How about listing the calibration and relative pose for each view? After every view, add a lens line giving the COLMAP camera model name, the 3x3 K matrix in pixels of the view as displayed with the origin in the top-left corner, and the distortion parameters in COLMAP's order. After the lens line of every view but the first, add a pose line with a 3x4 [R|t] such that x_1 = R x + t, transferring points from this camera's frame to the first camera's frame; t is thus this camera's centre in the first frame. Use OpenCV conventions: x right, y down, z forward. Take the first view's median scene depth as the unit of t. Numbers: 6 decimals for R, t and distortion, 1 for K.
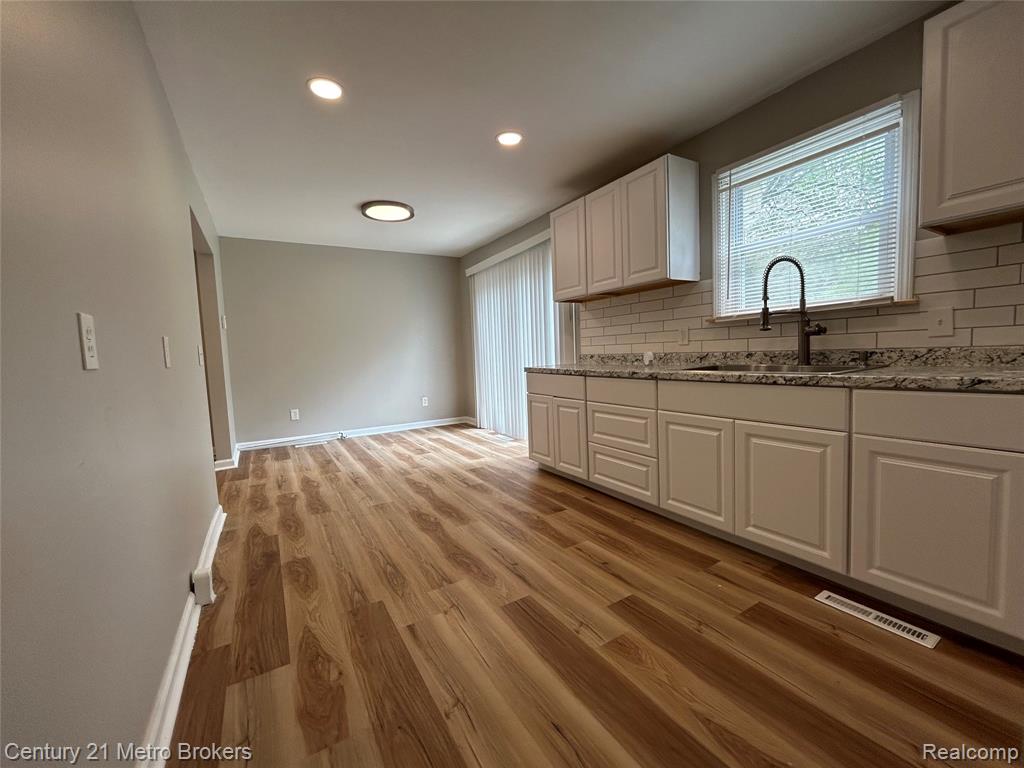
lens RADIAL K [[414.8, 0, 512.0], [0, 414.8, 384.0], [0, 0, 1]] dist [-0.000806, -0.000202]
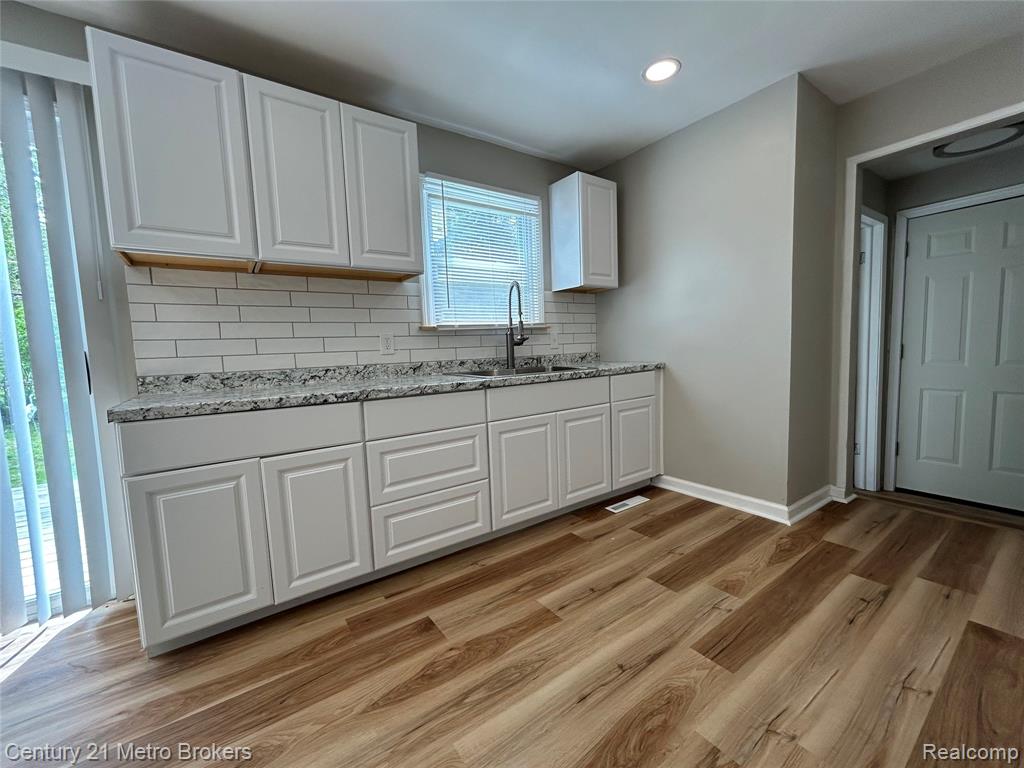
lens RADIAL K [[414.8, 0, 512.0], [0, 414.8, 384.0], [0, 0, 1]] dist [-0.000806, -0.000202]
pose [[-0.073767, -0.040650, 0.996447, -0.530904], [0.121067, 0.991414, 0.049407, -0.056684], [-0.989900, 0.124281, -0.068212, 0.999031]]
